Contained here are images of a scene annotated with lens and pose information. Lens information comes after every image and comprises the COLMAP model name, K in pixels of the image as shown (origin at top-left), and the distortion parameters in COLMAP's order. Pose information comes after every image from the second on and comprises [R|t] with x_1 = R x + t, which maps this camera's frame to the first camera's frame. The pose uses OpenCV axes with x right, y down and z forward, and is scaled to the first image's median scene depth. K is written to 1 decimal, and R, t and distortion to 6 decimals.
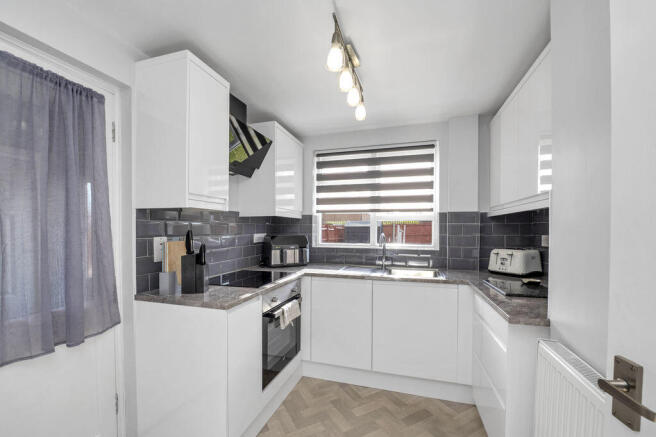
lens RADIAL K [[270.6, 0, 323.9], [0, 270.6, 234.8], [0, 0, 1]] dist [-0.015420, -0.001248]
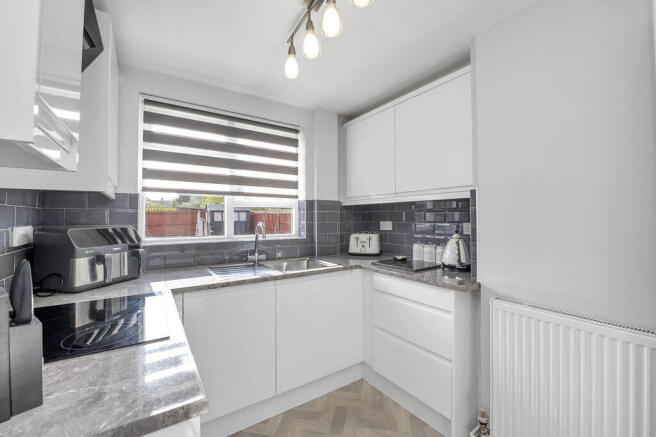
lens RADIAL K [[270.6, 0, 327.9], [0, 270.6, 216.8], [0, 0, 1]] dist [-0.015420, -0.001248]
pose [[0.618675, 0.000753, 0.785647, -0.290743], [0.018358, 0.999713, -0.015414, -0.004595], [-0.785433, 0.023959, 0.618483, 0.316741]]
